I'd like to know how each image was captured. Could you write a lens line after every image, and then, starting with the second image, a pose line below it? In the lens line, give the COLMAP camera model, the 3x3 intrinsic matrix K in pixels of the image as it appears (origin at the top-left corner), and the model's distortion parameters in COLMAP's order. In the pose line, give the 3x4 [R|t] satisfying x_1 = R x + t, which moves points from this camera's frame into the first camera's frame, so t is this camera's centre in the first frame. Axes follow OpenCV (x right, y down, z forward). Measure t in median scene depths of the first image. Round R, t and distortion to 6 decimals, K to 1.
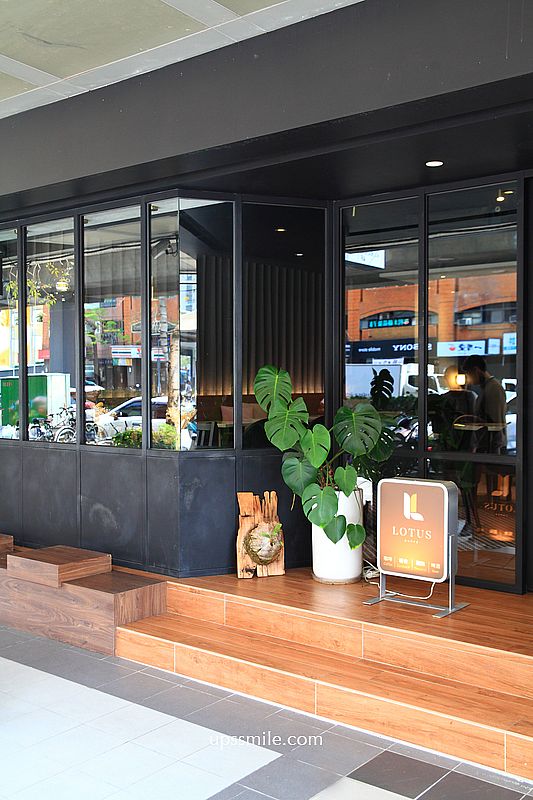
lens RADIAL K [[841.4, 0, 266.5], [0, 841.4, 400.0], [0, 0, 1]] dist [0.077594, -0.012237]
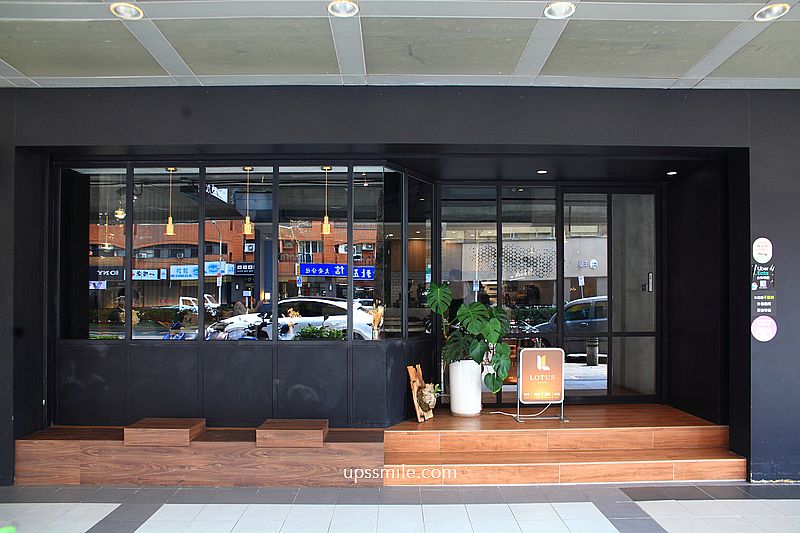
lens RADIAL K [[564.5, 0, 400.6], [0, 564.5, 292.8], [0, 0, 1]] dist [-0.045018, 0.001474]
pose [[0.779095, 0.006946, 0.626868, -0.682886], [0.013106, 0.999540, -0.027365, 0.006823], [-0.626769, 0.029536, 0.778645, 0.226624]]
